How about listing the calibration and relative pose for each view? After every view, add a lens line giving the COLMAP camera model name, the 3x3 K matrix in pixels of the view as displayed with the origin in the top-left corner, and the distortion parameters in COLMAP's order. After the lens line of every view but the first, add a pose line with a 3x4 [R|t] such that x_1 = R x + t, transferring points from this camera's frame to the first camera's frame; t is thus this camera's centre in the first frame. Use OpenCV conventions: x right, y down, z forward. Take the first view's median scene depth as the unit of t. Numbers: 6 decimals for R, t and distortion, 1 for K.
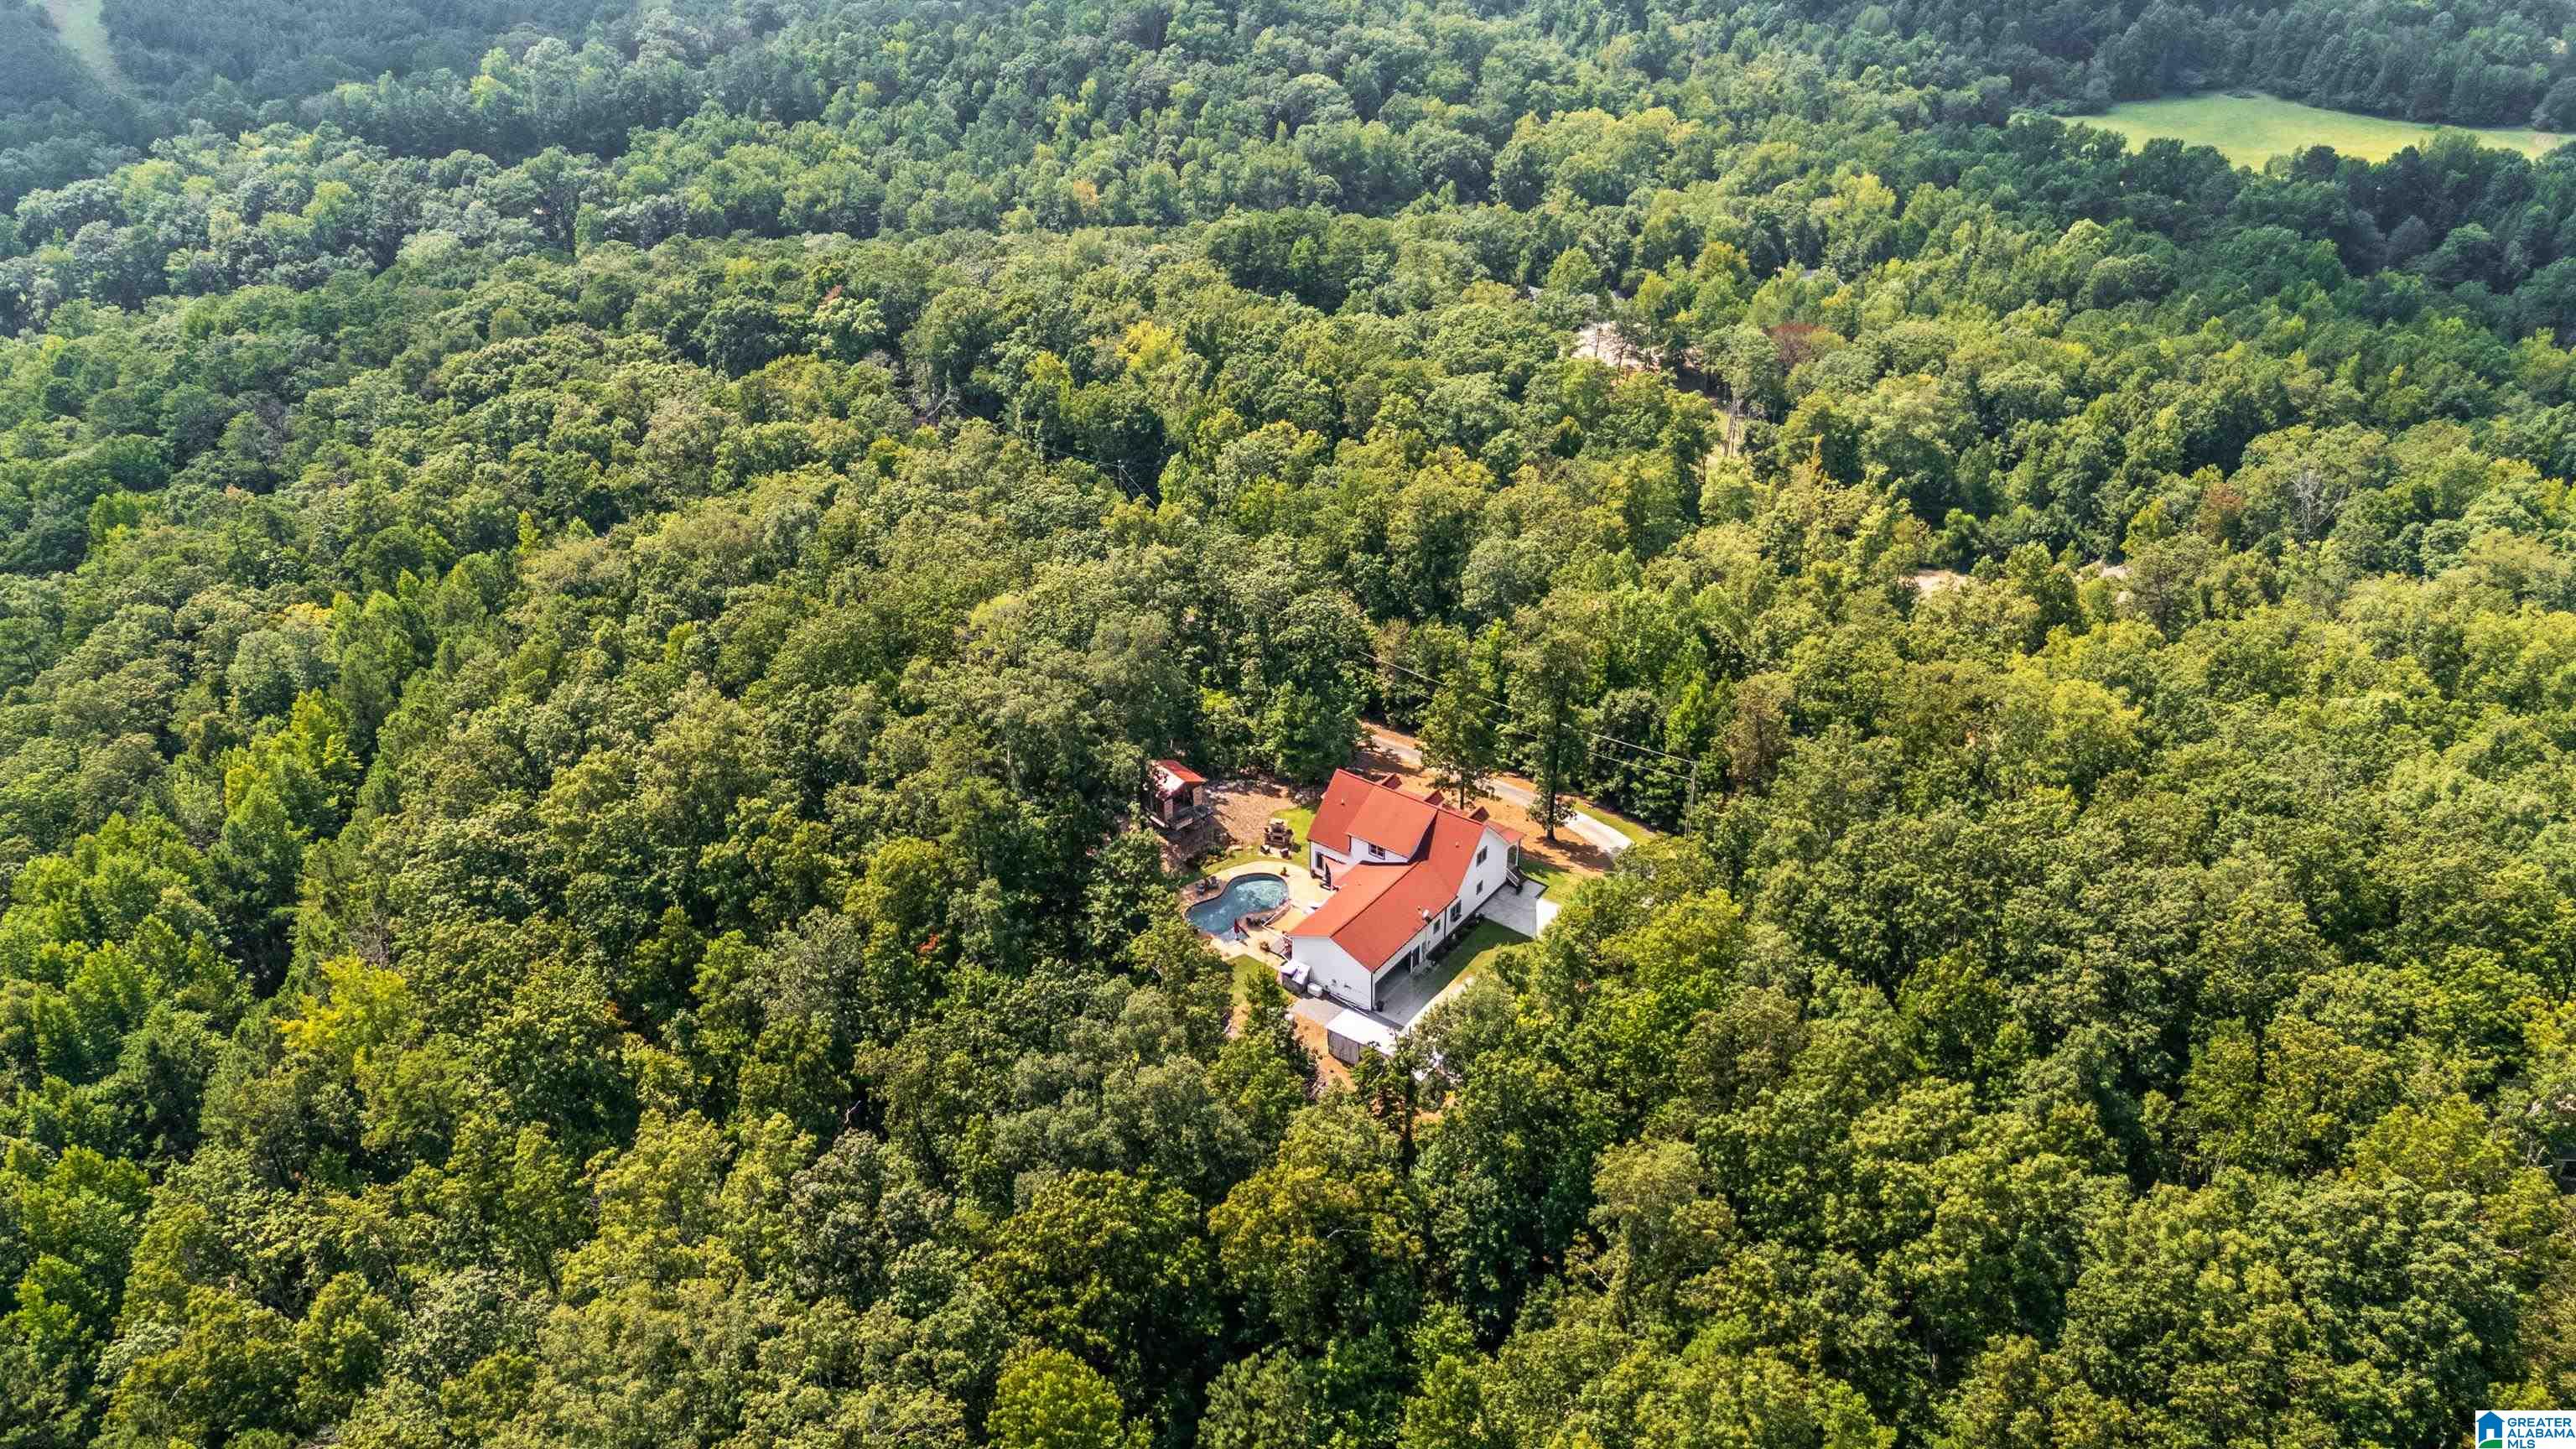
lens RADIAL K [[1805.3, 0, 1288.6], [0, 1805.3, 732.1], [0, 0, 1]] dist [0.043026, -0.001902]
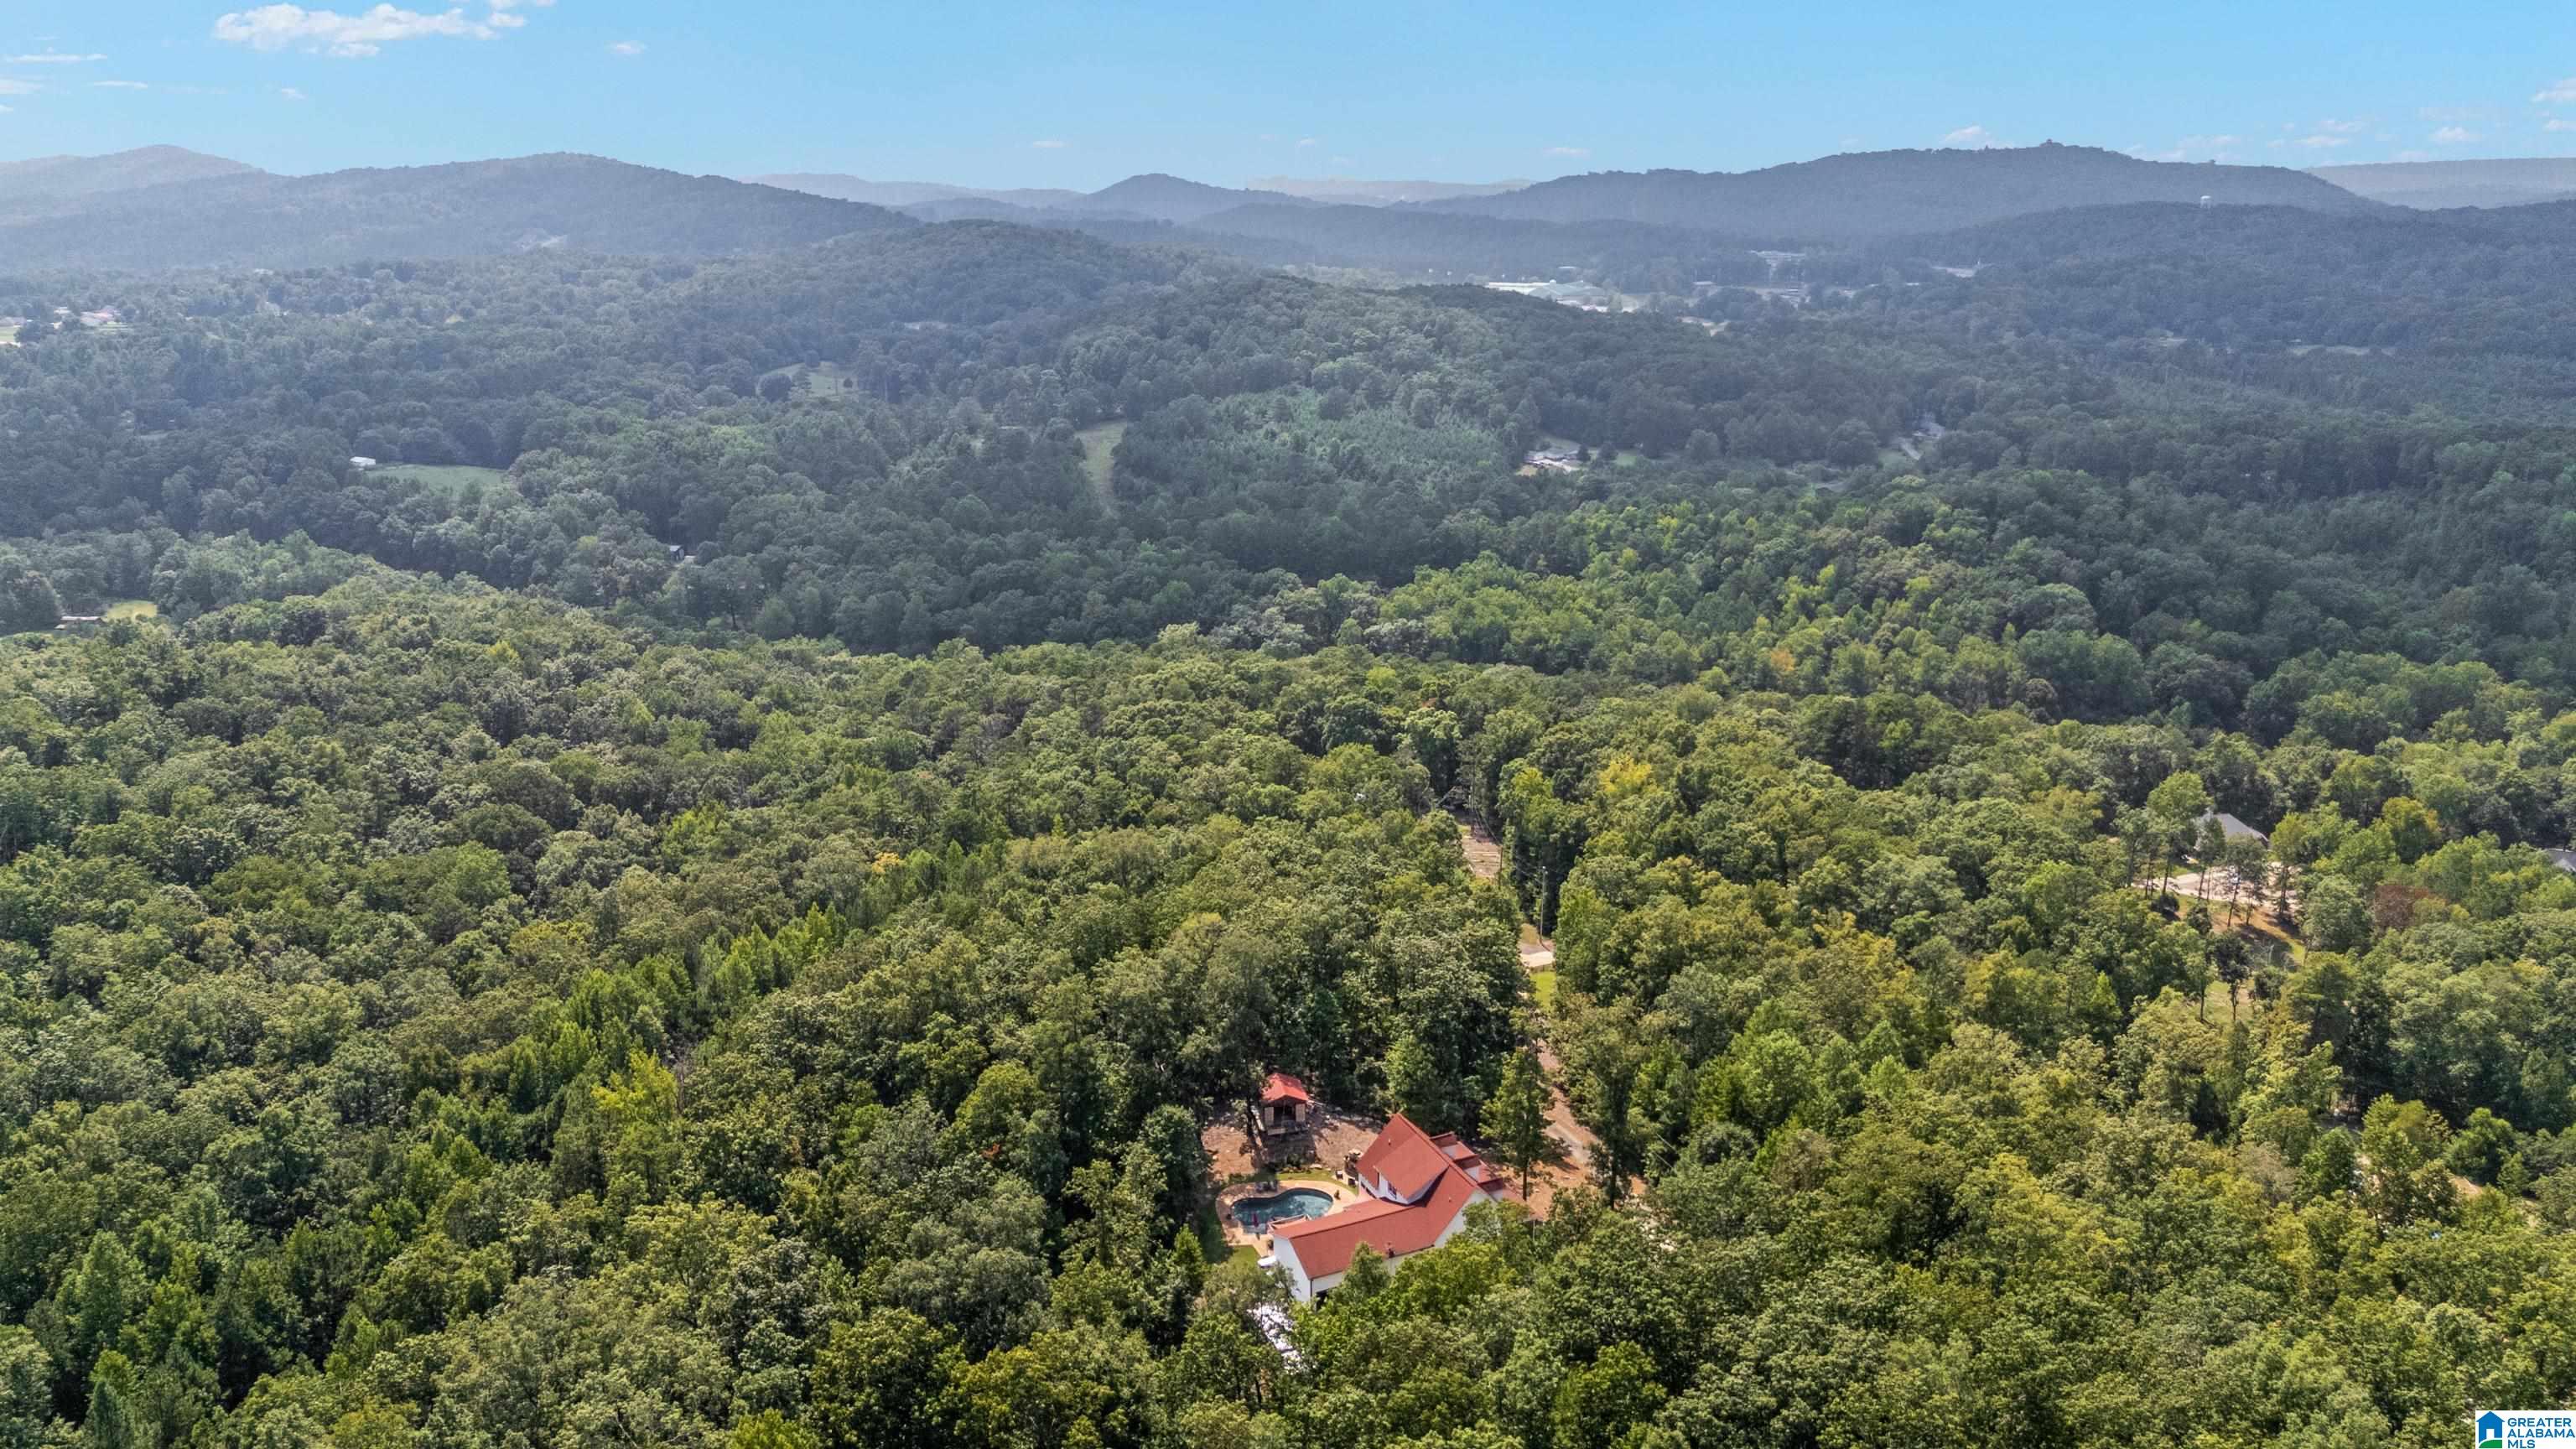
lens RADIAL K [[1805.3, 0, 1290.1], [0, 1805.3, 720.3], [0, 0, 1]] dist [0.043026, -0.001902]
pose [[0.878367, 0.144168, -0.455728, 0.115000], [-0.254293, 0.948251, -0.190147, 0.005301], [0.404731, 0.282907, 0.869572, -0.016569]]
